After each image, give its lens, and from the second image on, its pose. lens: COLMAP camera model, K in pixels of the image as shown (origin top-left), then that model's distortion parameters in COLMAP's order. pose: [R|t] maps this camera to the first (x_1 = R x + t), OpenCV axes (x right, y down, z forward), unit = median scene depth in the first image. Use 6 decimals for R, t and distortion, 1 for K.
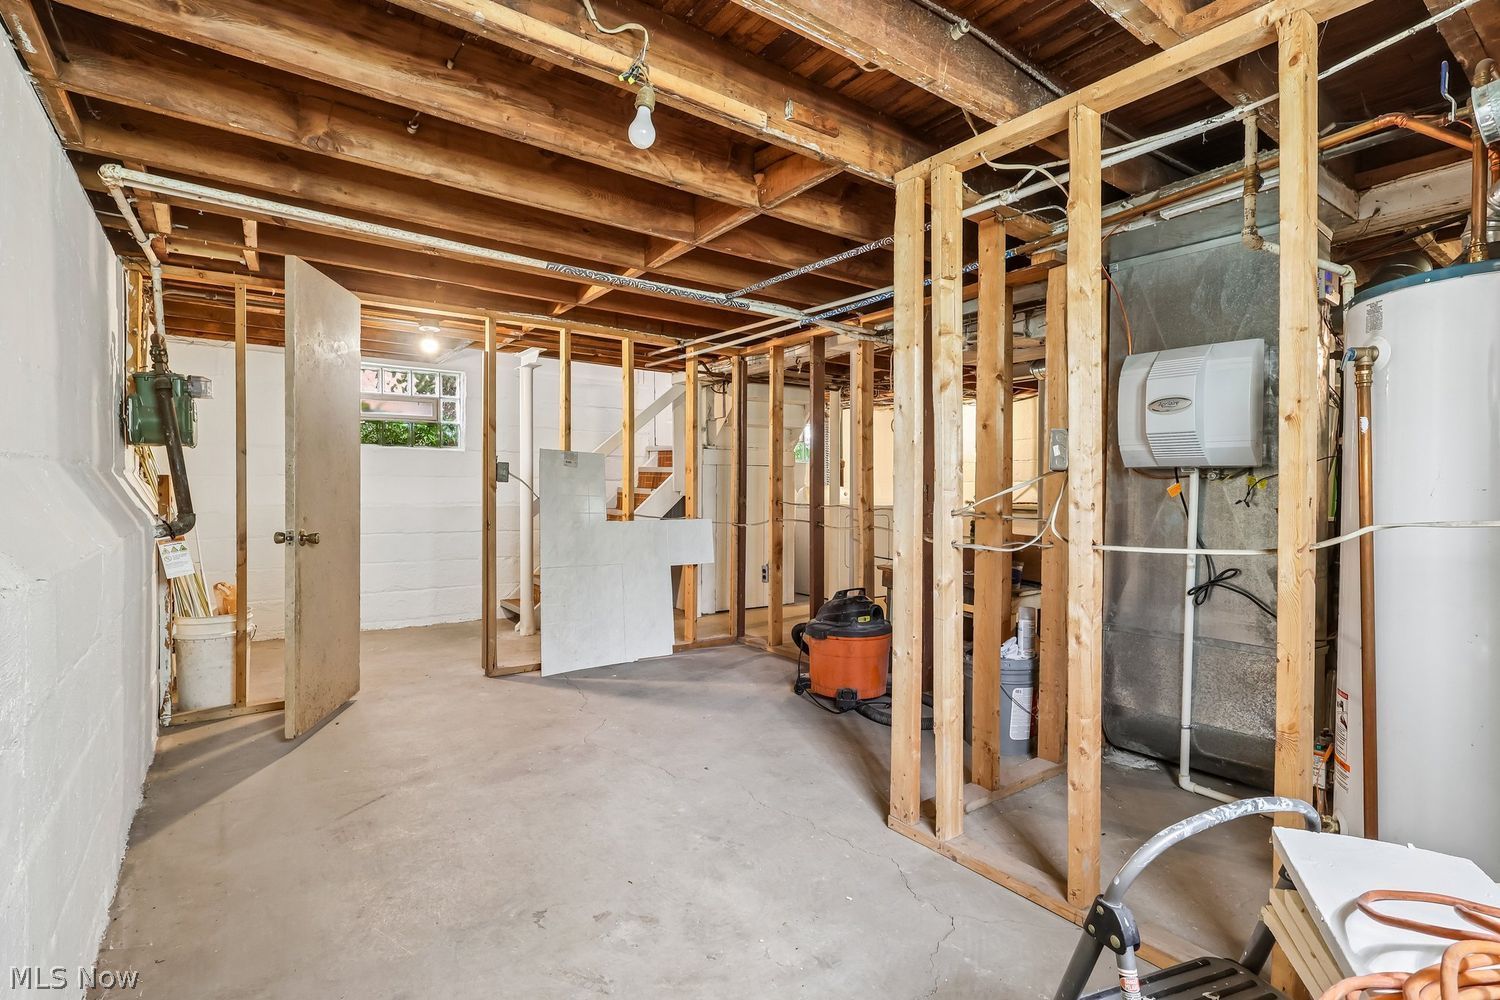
lens RADIAL K [[693.7, 0, 743.0], [0, 693.7, 494.3], [0, 0, 1]] dist [0.000200, 0.000080]
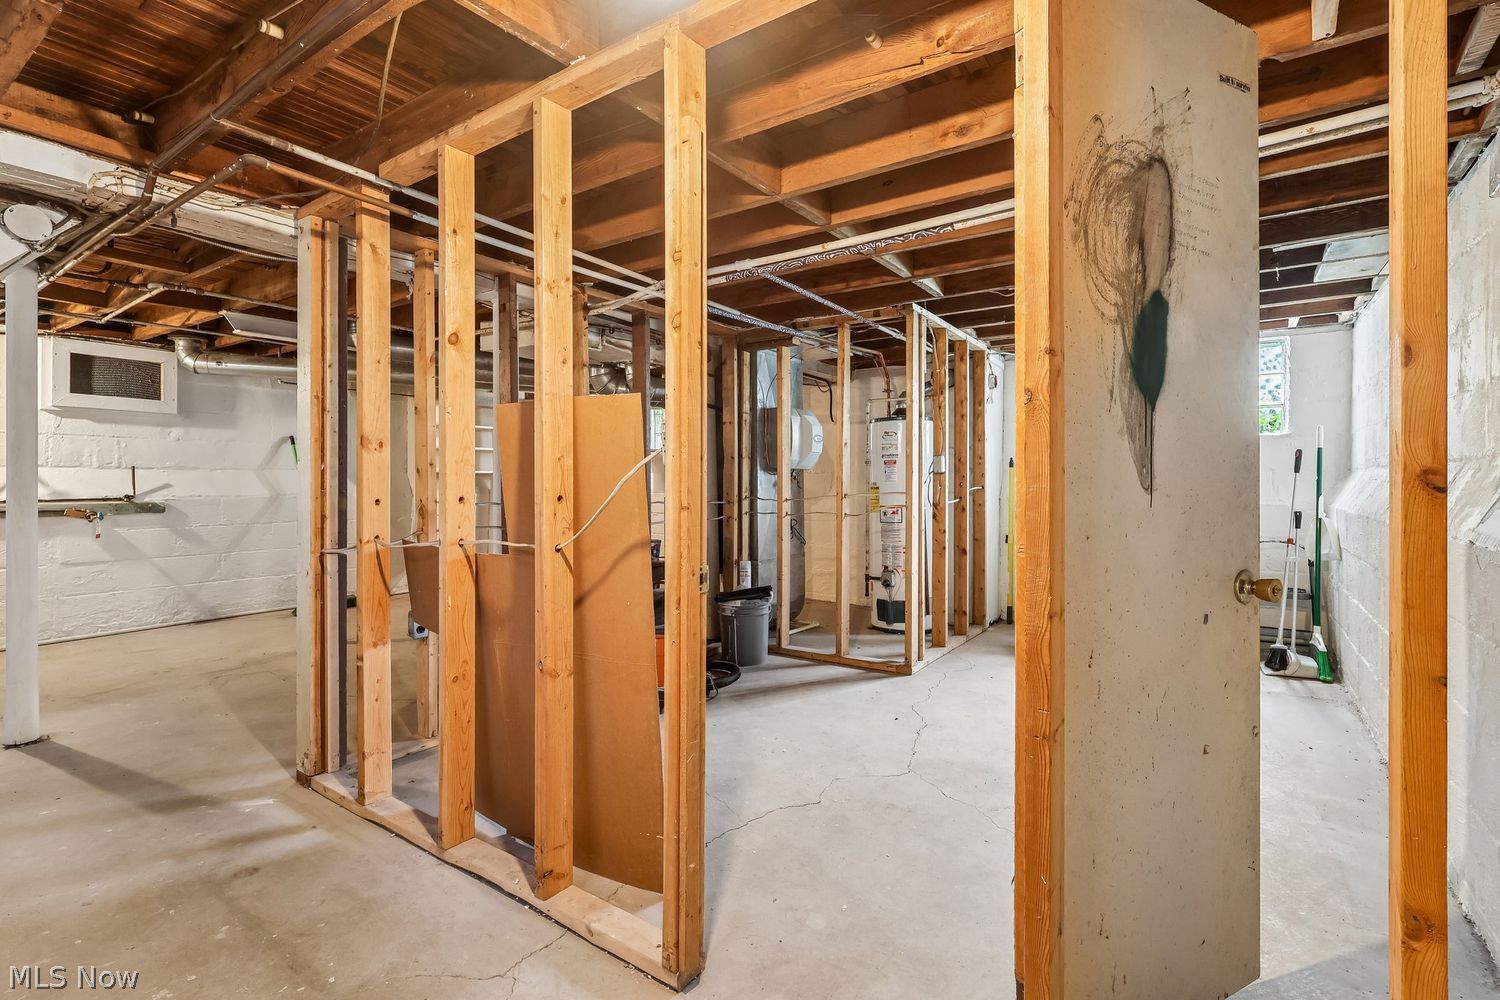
lens RADIAL K [[693.7, 0, 744.0], [0, 693.7, 490.3], [0, 0, 1]] dist [0.000200, 0.000080]
pose [[-0.332909, -0.012903, 0.942871, -0.927199], [0.006434, 0.999852, 0.015954, -0.020210], [-0.942937, 0.011378, -0.332777, 1.380329]]
